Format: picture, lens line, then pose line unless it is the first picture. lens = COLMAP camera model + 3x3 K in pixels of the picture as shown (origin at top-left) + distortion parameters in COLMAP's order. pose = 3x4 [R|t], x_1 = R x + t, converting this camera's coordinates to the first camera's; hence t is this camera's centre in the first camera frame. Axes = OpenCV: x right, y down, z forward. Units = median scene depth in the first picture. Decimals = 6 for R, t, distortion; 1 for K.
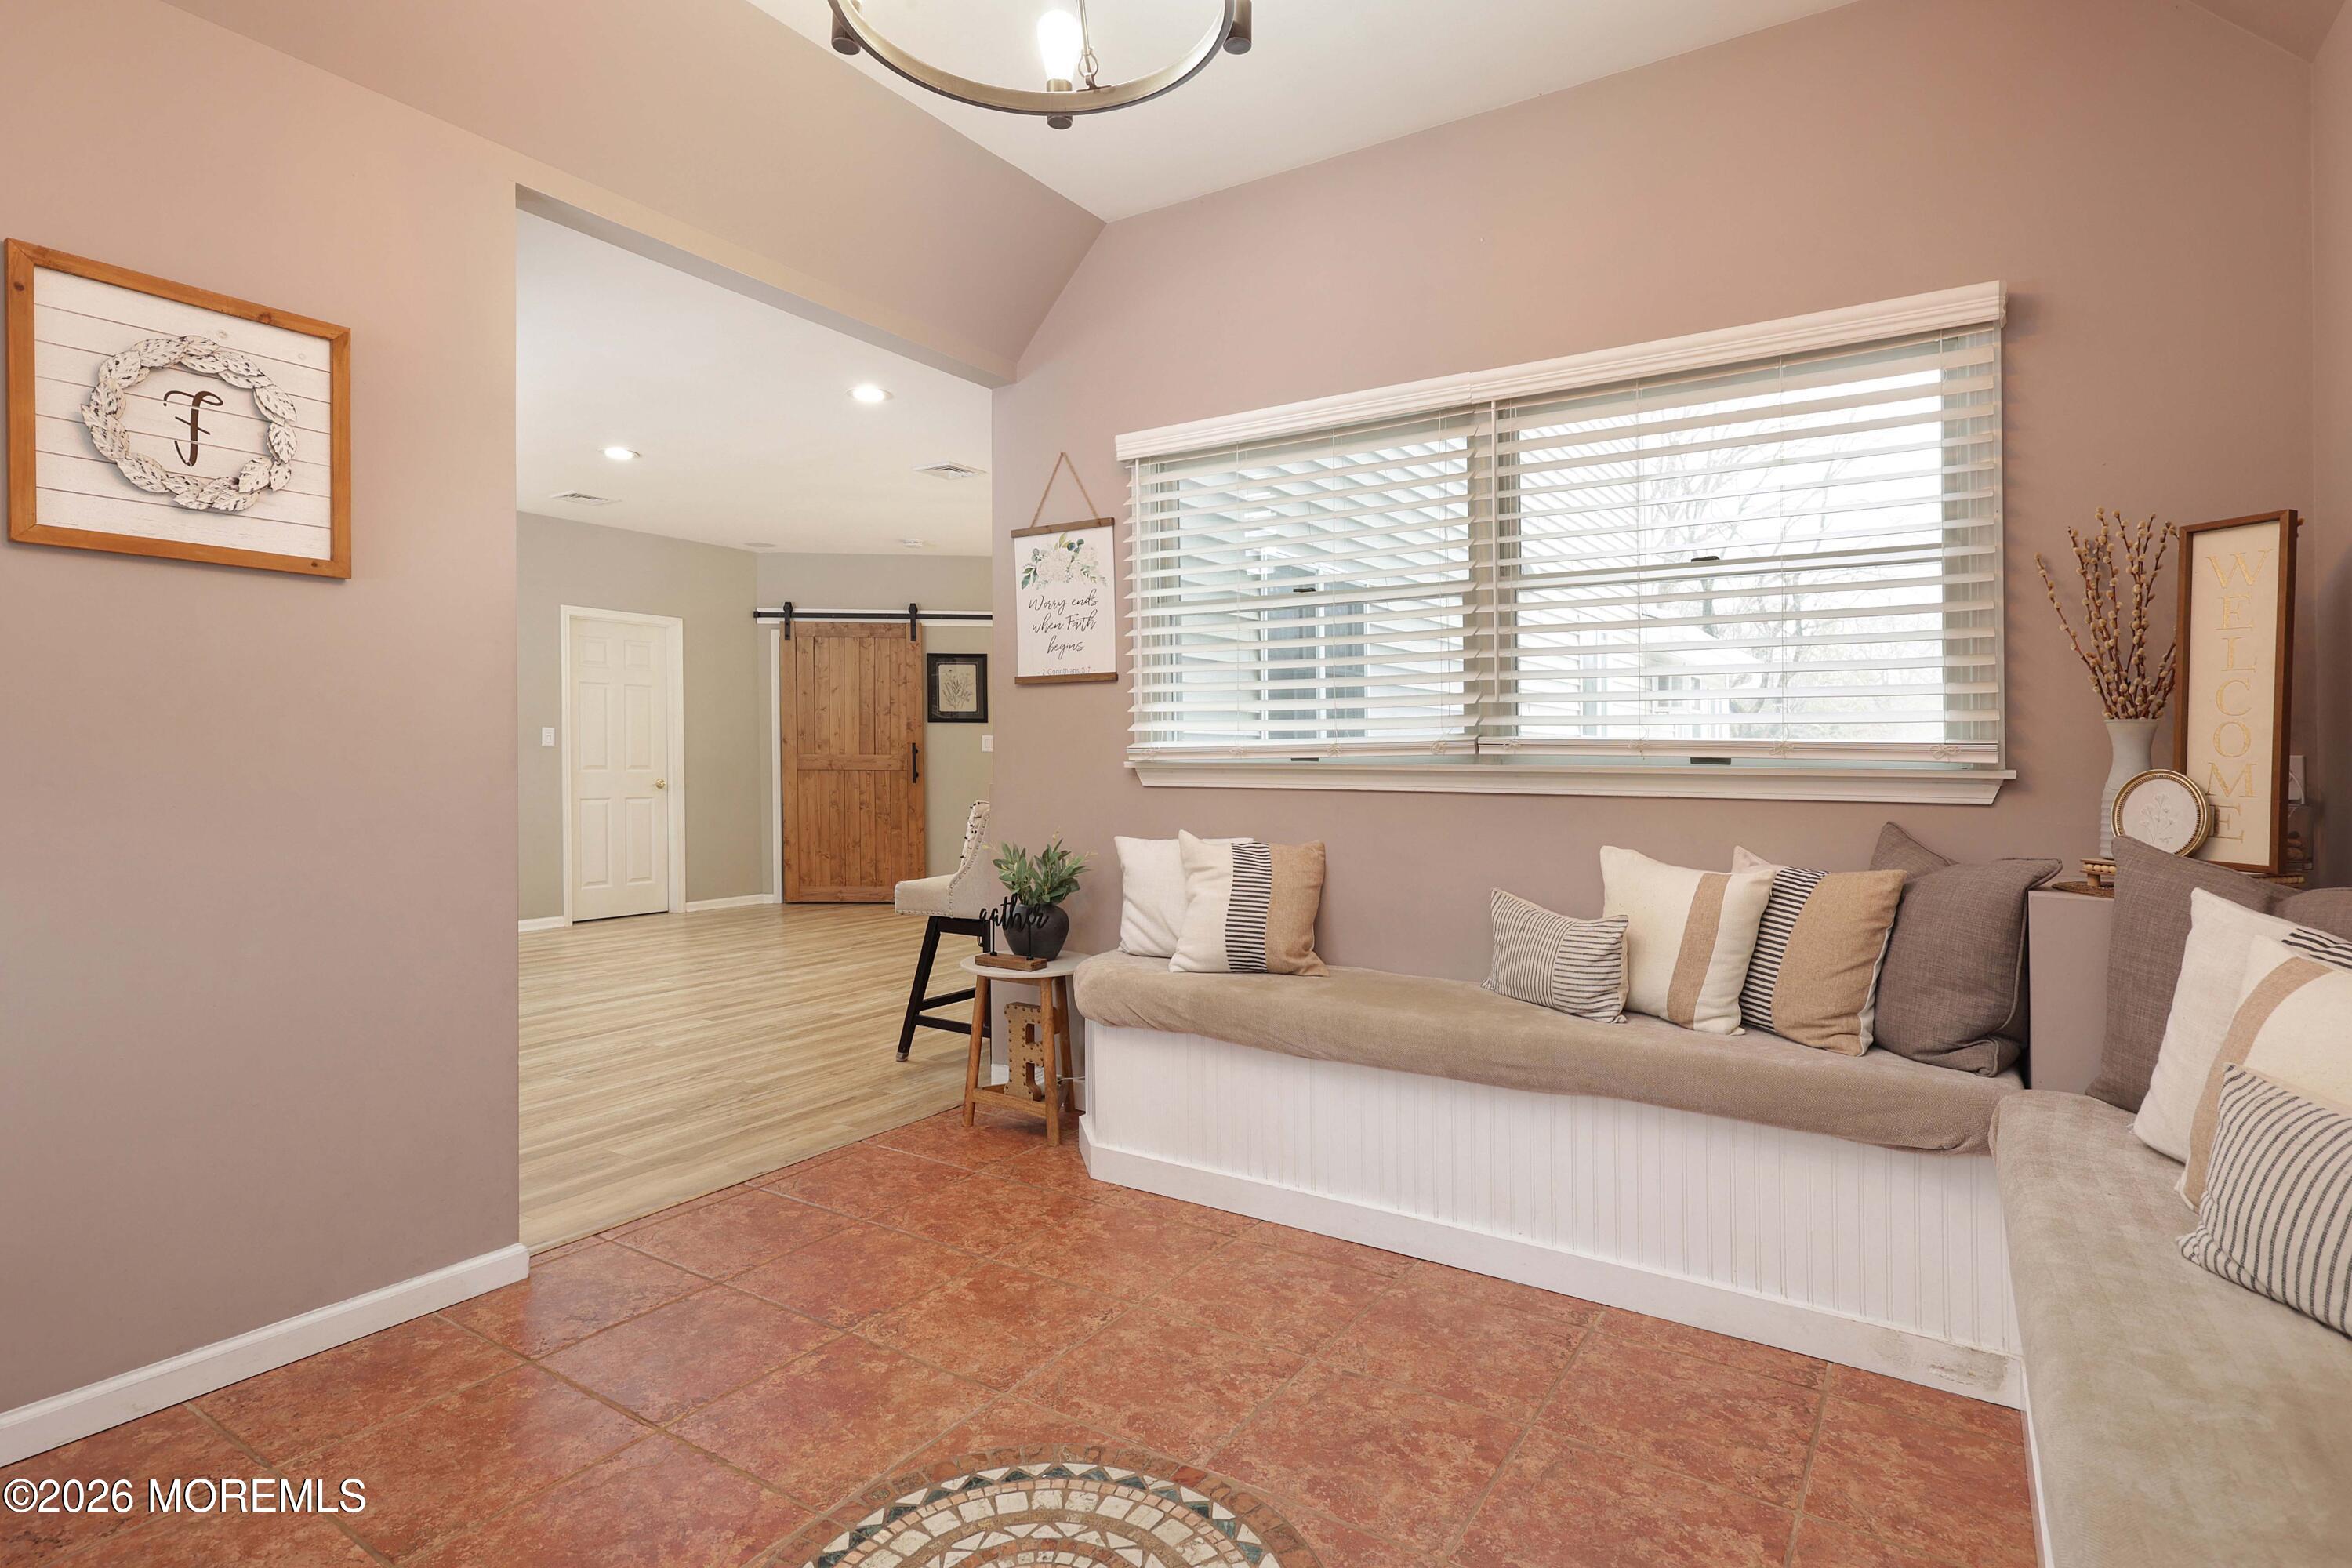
lens RADIAL K [[1183.6, 0, 1187.5], [0, 1183.6, 777.5], [0, 0, 1]] dist [-0.006095, -0.000611]
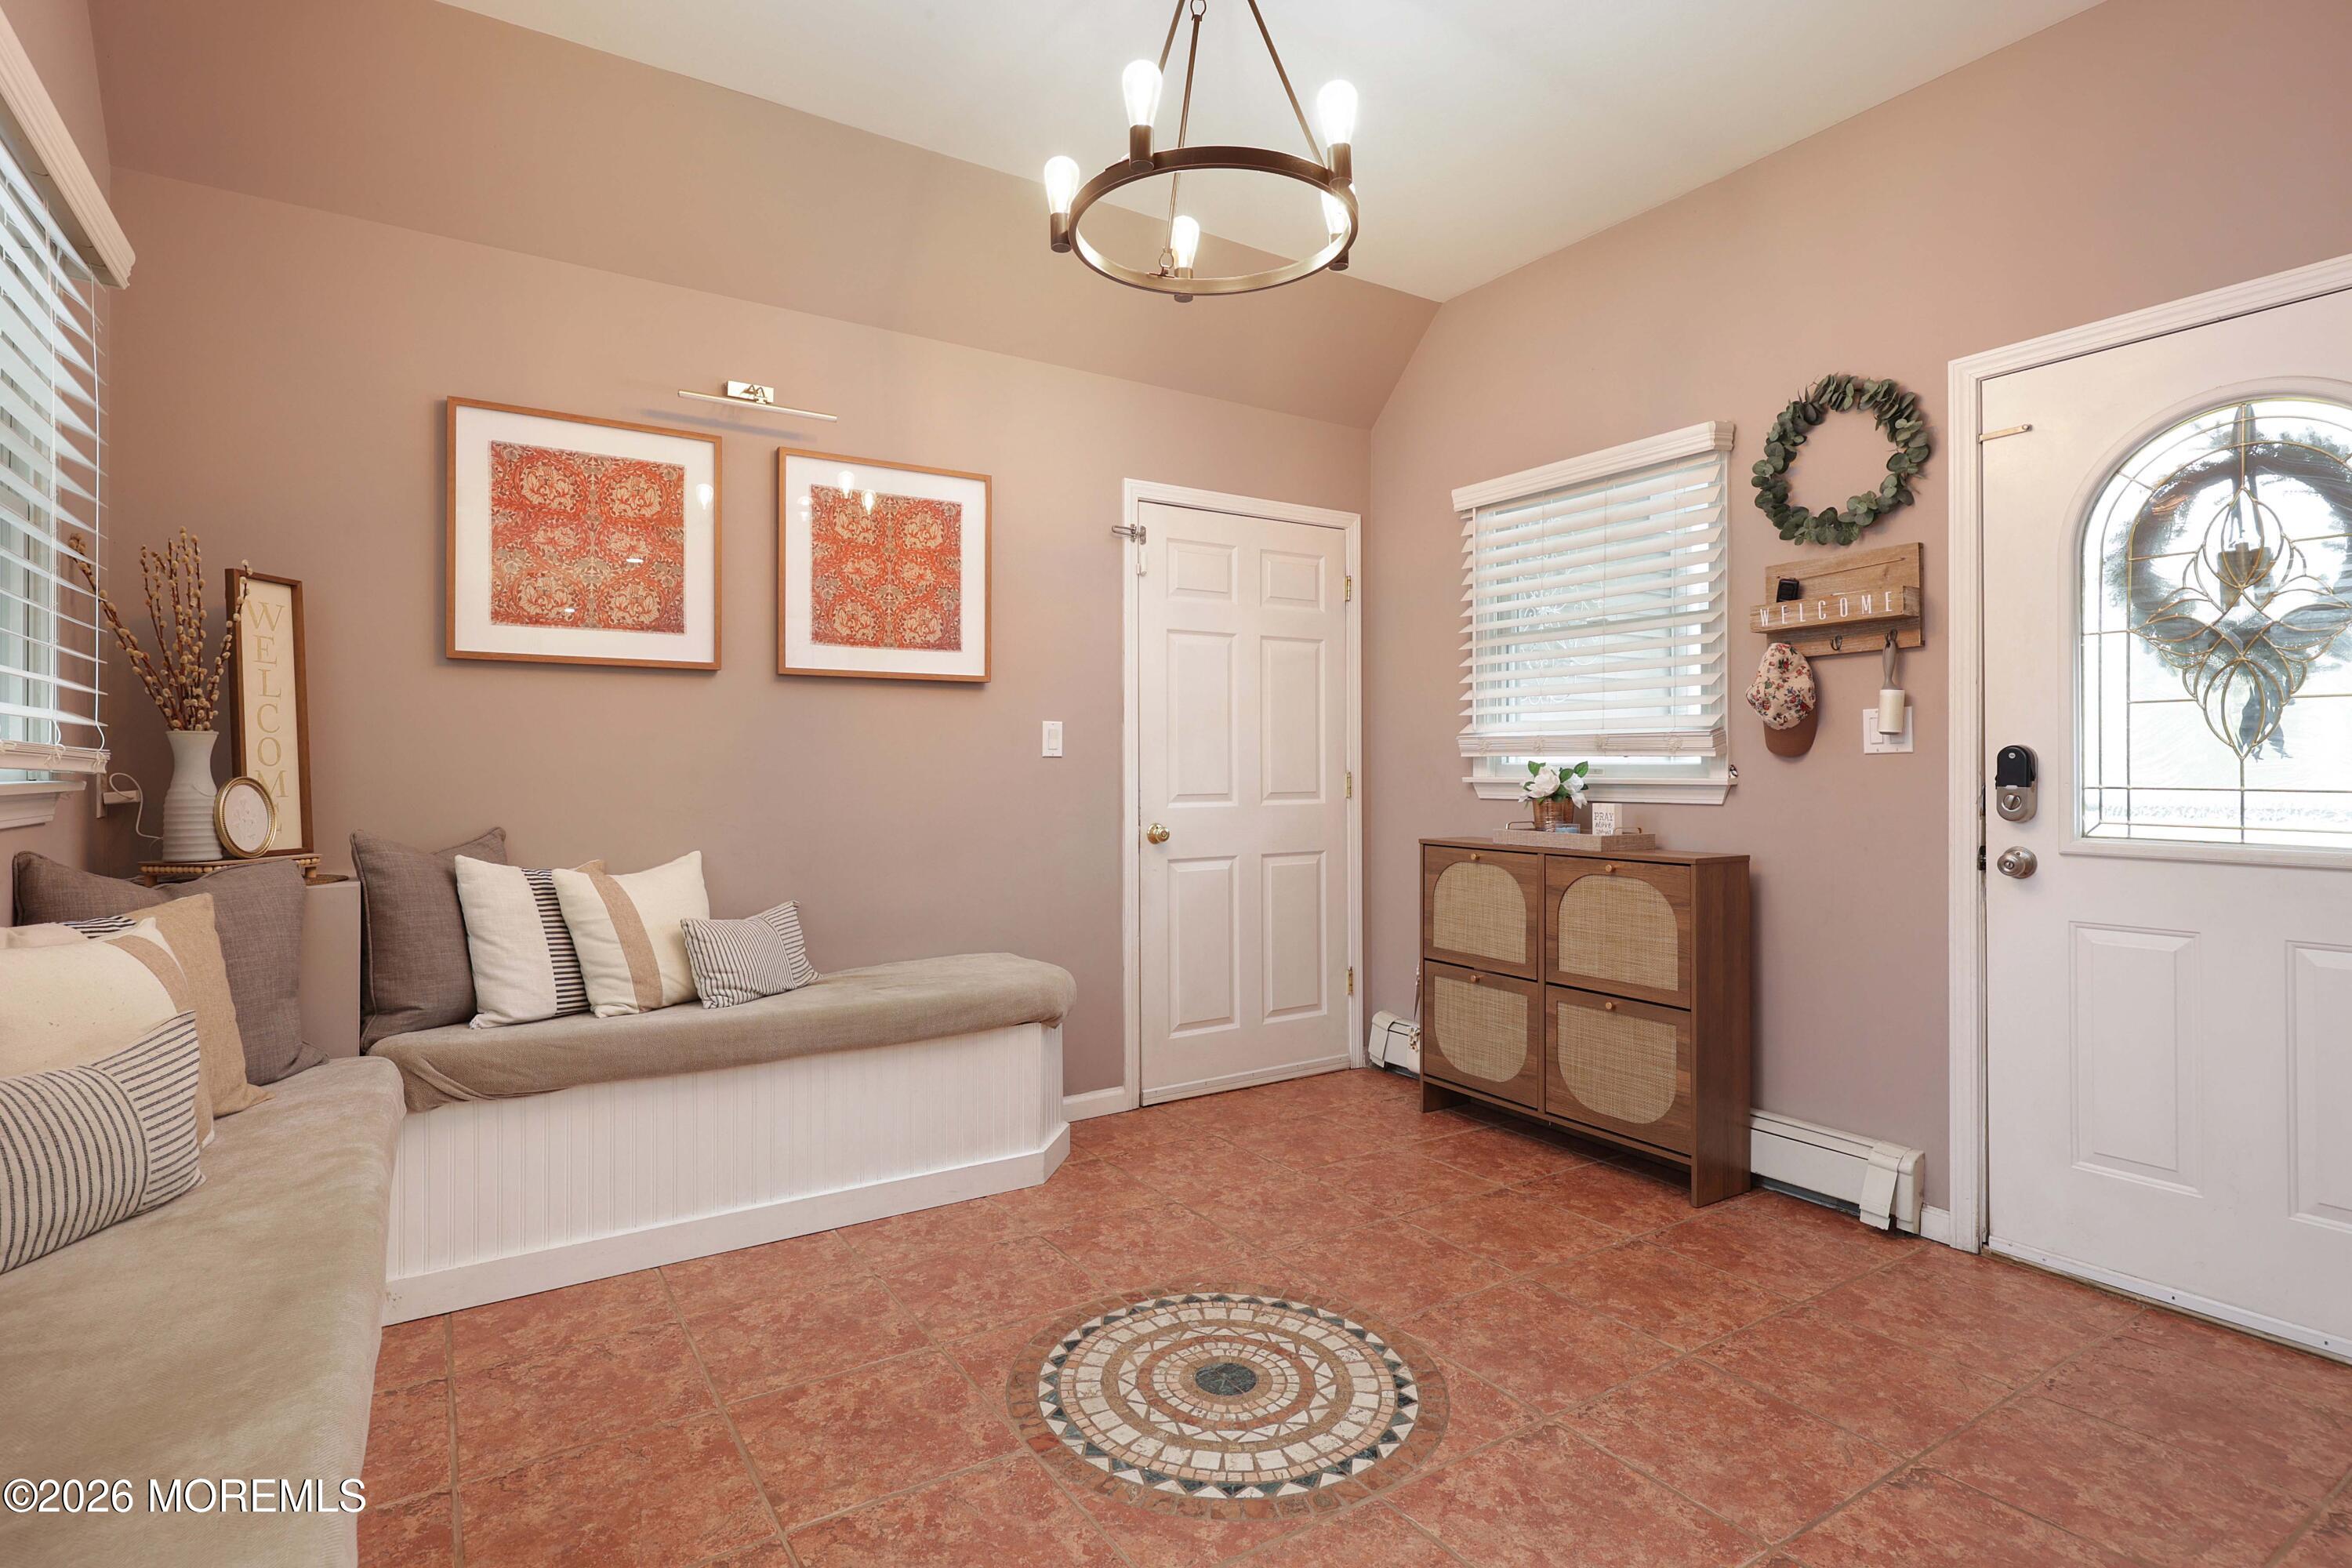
lens RADIAL K [[1183.6, 0, 1177.0], [0, 1183.6, 776.5], [0, 0, 1]] dist [-0.006095, -0.000611]
pose [[-0.913774, -0.008113, 0.406142, -0.553897], [0.001888, 0.999705, 0.024218, -0.039350], [-0.406218, 0.022896, -0.913489, 1.966632]]
